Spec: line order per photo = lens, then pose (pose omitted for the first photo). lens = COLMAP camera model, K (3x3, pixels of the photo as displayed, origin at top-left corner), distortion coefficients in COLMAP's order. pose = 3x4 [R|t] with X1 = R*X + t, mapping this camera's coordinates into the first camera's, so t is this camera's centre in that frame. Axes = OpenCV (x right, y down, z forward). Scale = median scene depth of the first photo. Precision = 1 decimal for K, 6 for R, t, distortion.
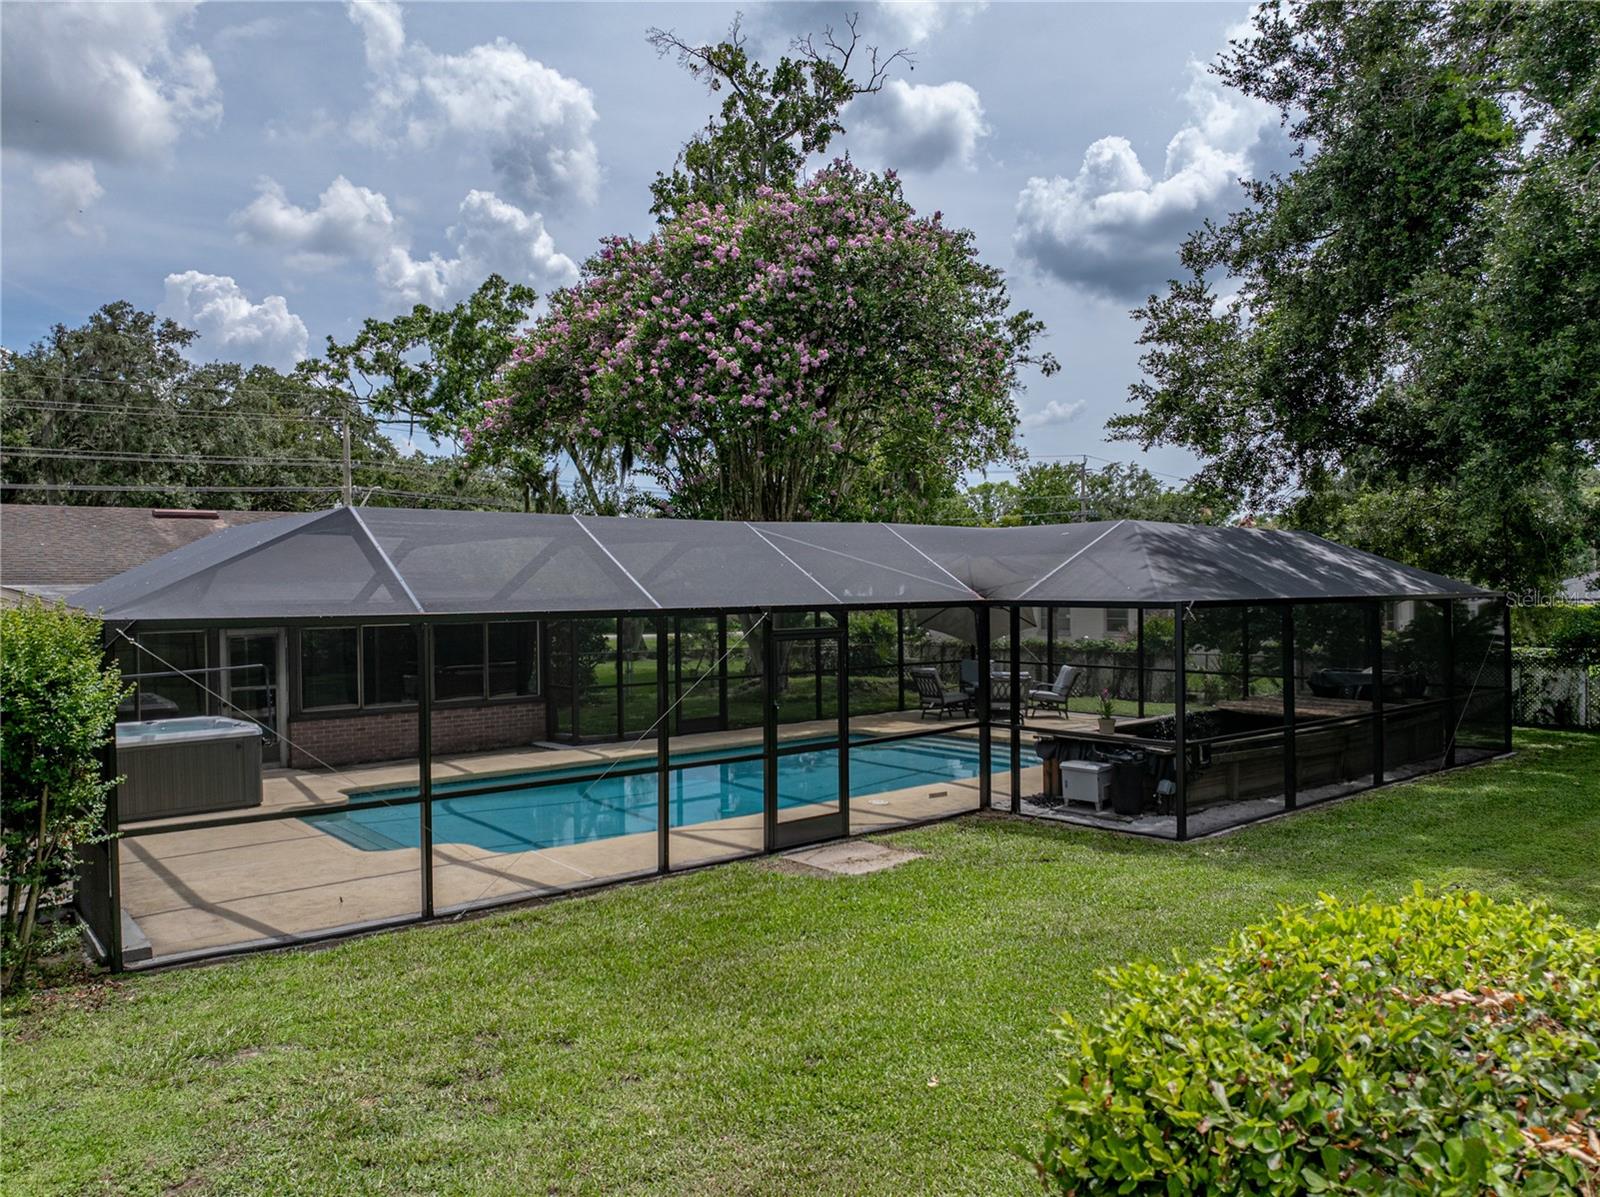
lens RADIAL K [[1171.5, 0, 798.1], [0, 1171.5, 599.7], [0, 0, 1]] dist [-0.045537, 0.034289]
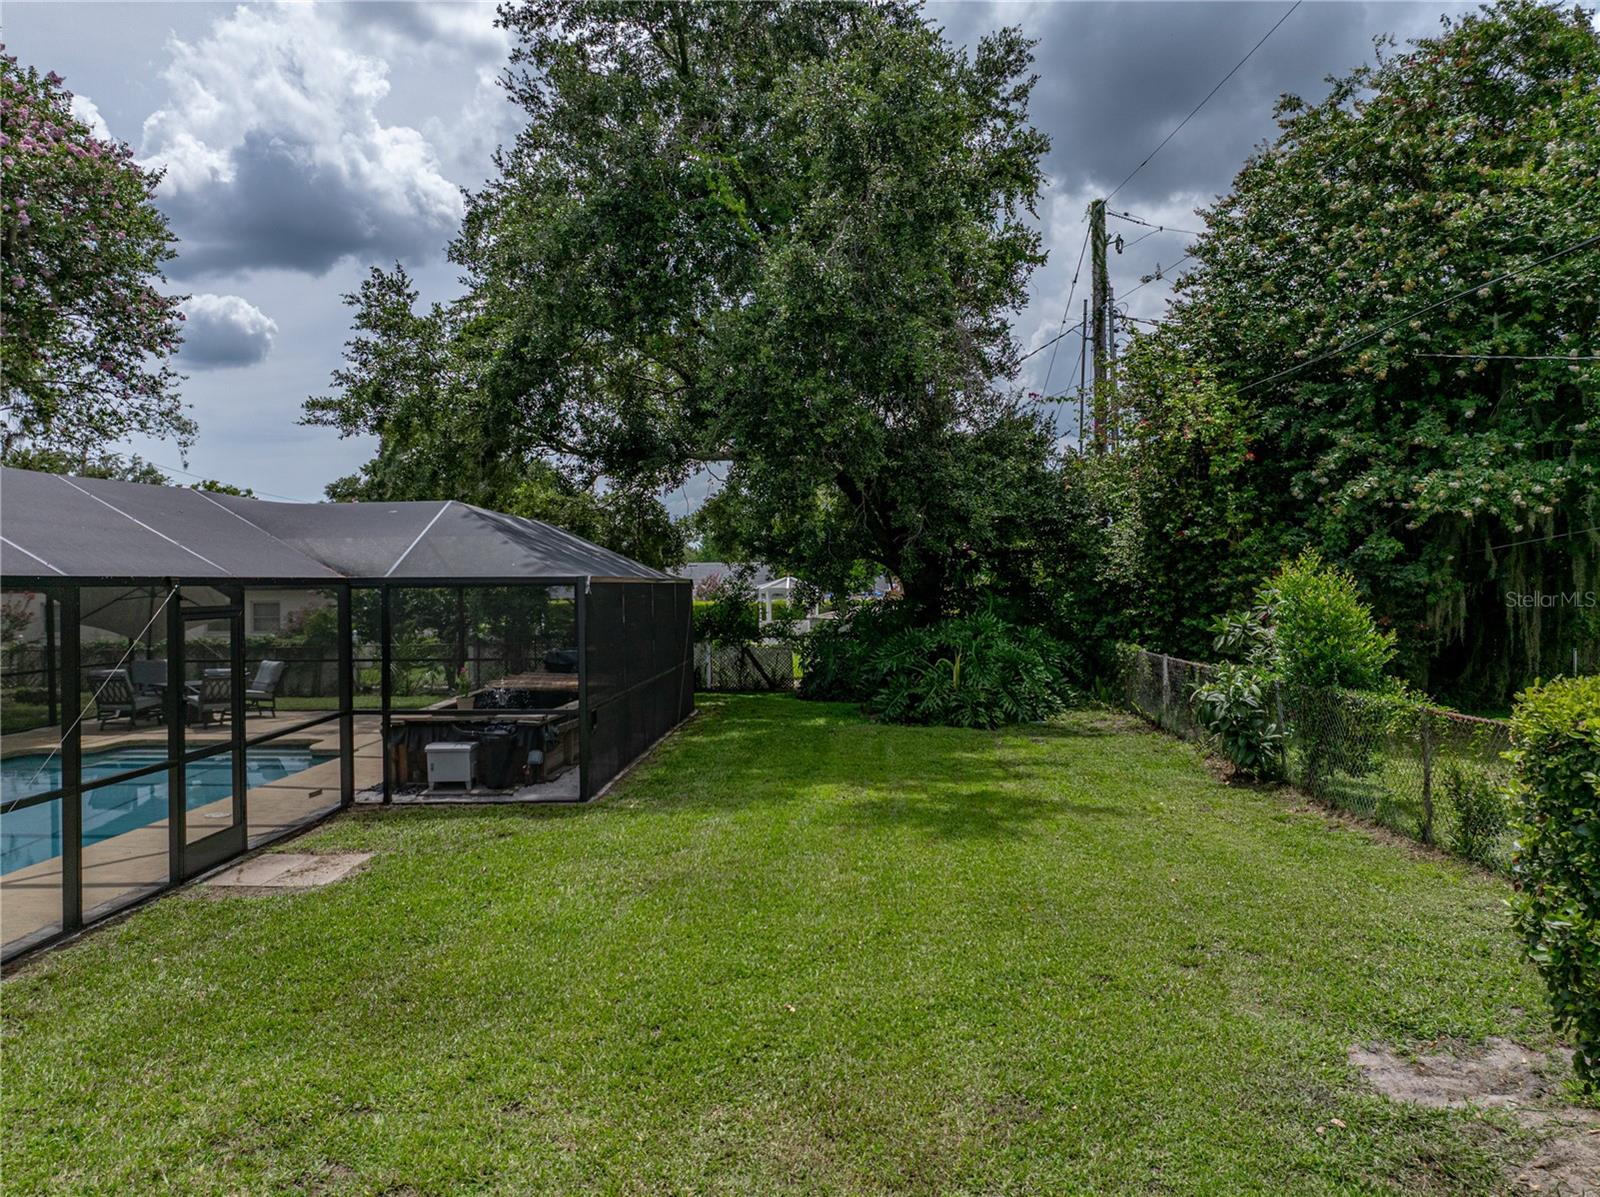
lens RADIAL K [[1171.5, 0, 762.8], [0, 1171.5, 573.1], [0, 0, 1]] dist [-0.045537, 0.034289]
pose [[0.674669, 0.010112, 0.738051, -0.301885], [0.012477, 0.999607, -0.025101, 0.024242], [-0.738015, 0.026144, 0.674278, 0.138334]]
